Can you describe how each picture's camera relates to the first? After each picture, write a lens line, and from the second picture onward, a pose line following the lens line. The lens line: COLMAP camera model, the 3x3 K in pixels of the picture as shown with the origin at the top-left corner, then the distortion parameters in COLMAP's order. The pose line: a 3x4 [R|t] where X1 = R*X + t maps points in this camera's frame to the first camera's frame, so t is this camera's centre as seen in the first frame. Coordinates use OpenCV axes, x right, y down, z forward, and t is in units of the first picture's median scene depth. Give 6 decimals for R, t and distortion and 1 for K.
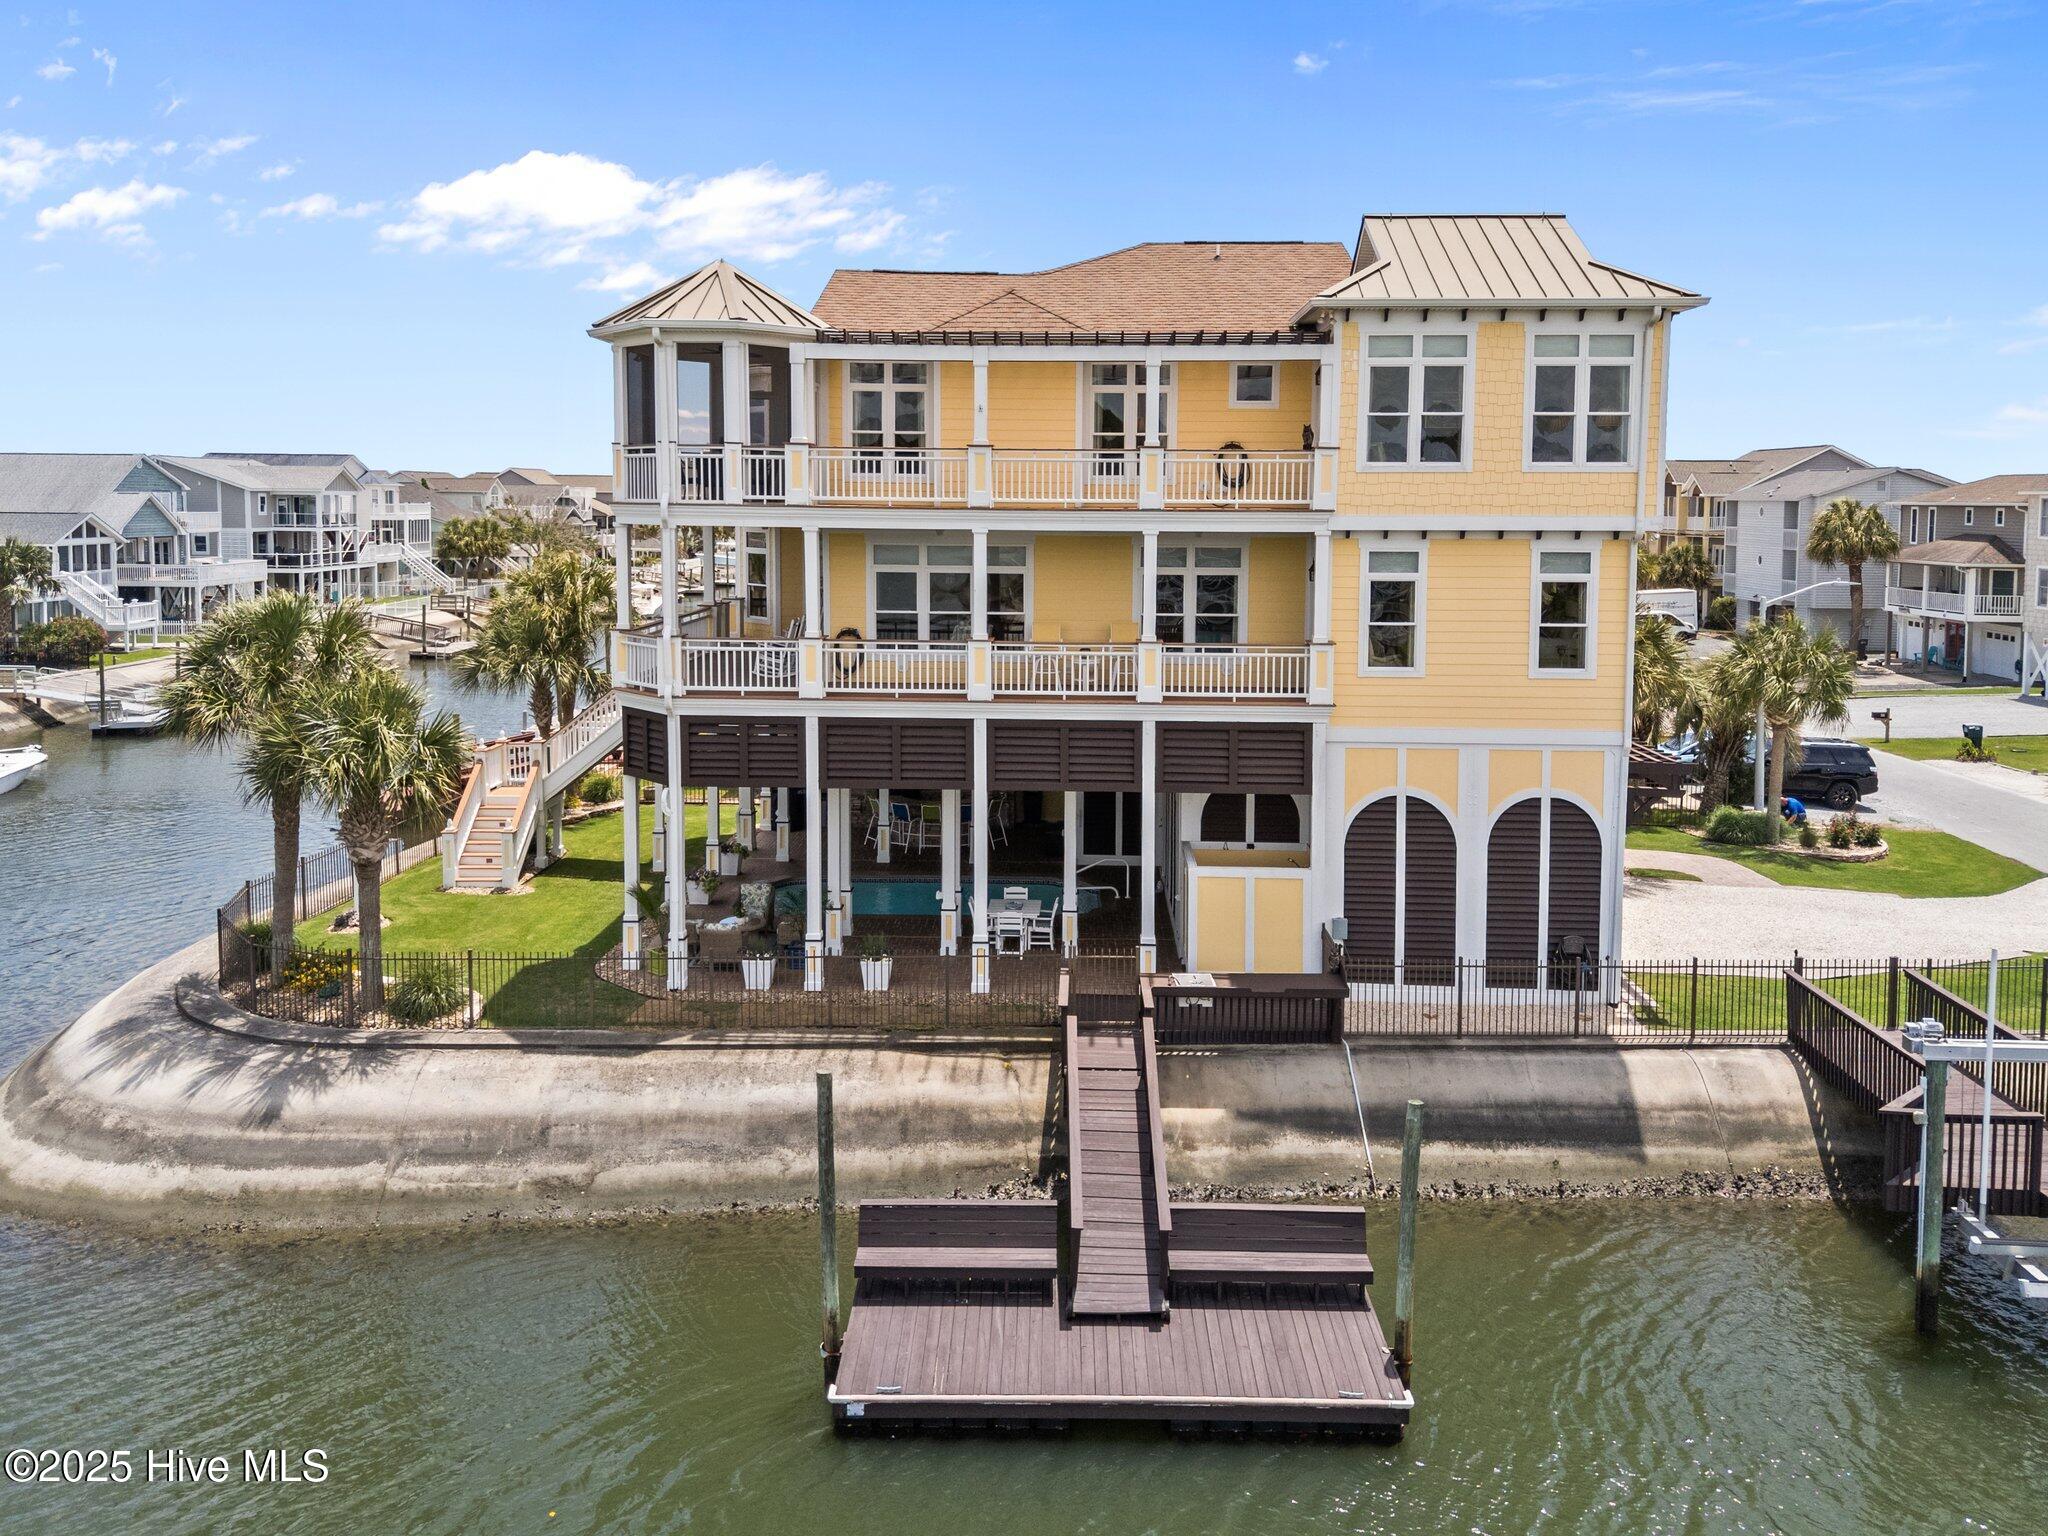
lens RADIAL K [[1494.4, 0, 1020.6], [0, 1494.4, 629.1], [0, 0, 1]] dist [0.055560, -0.037846]
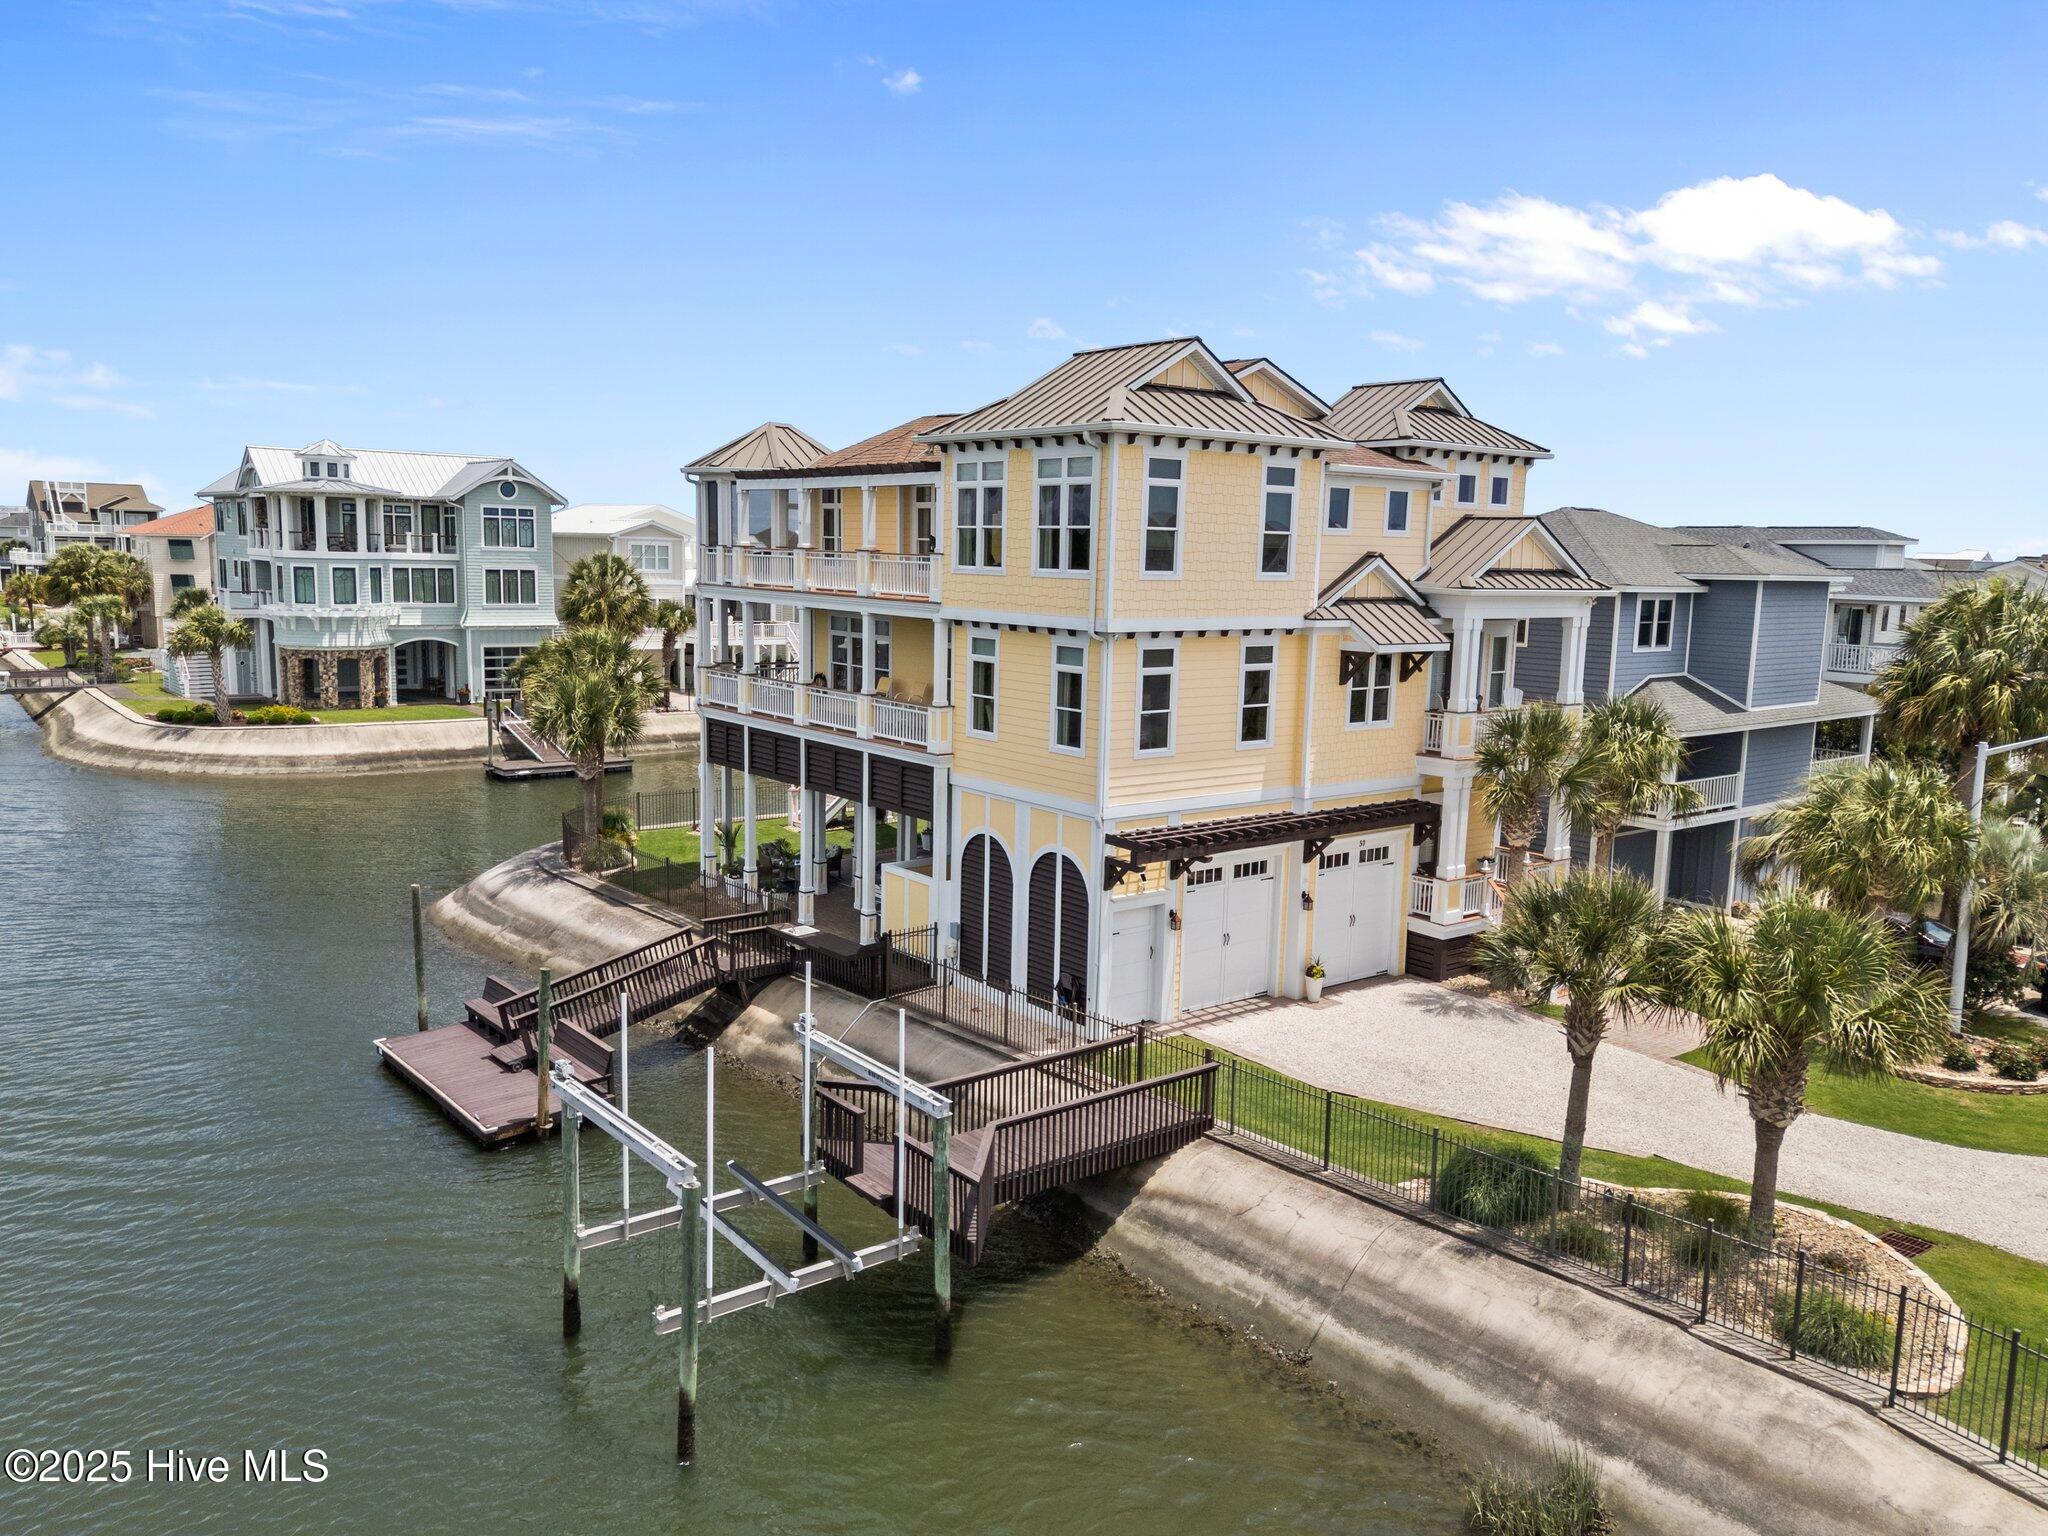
lens RADIAL K [[1457.6, 0, 1079.5], [0, 1457.6, 788.3], [0, 0, 1]] dist [0.109249, -0.114513]
pose [[0.669569, 0.126844, -0.731839, 1.206878], [-0.093457, 0.991867, 0.086407, -0.040181], [0.736847, 0.010540, 0.675977, 0.243468]]
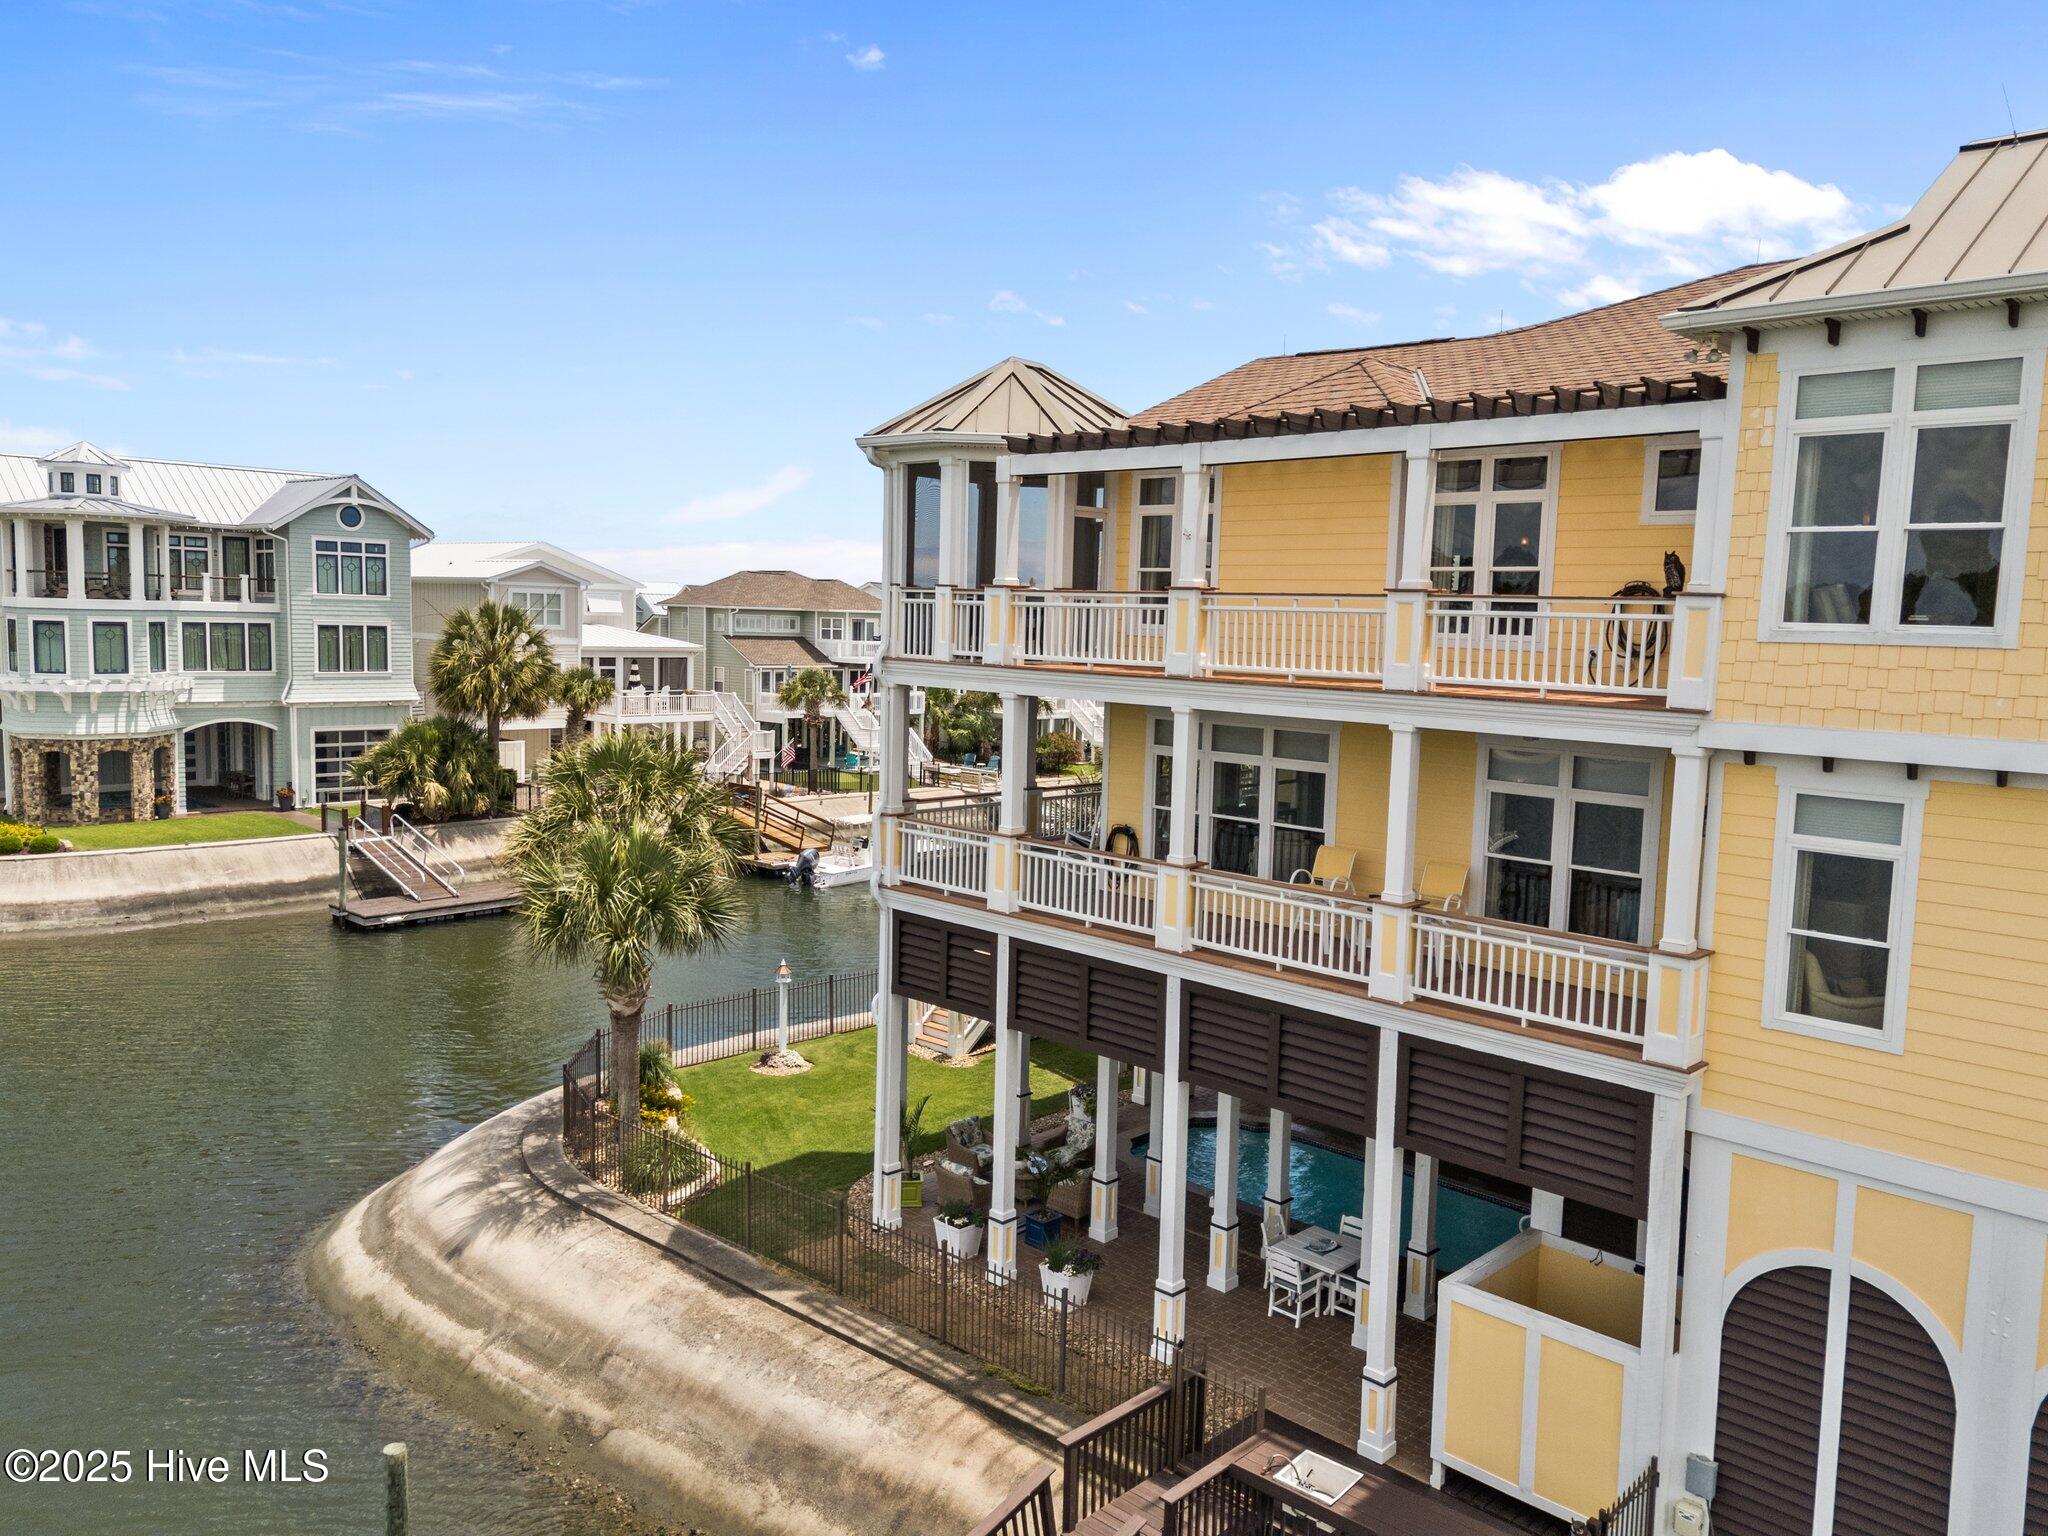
lens RADIAL K [[1458.8, 0, 1086.3], [0, 1458.8, 797.6], [0, 0, 1]] dist [0.063392, -0.048008]
pose [[0.764340, 0.096541, -0.637545, 0.373345], [-0.090169, 0.995016, 0.042570, -0.050319], [0.638478, 0.024949, 0.769236, 0.446938]]
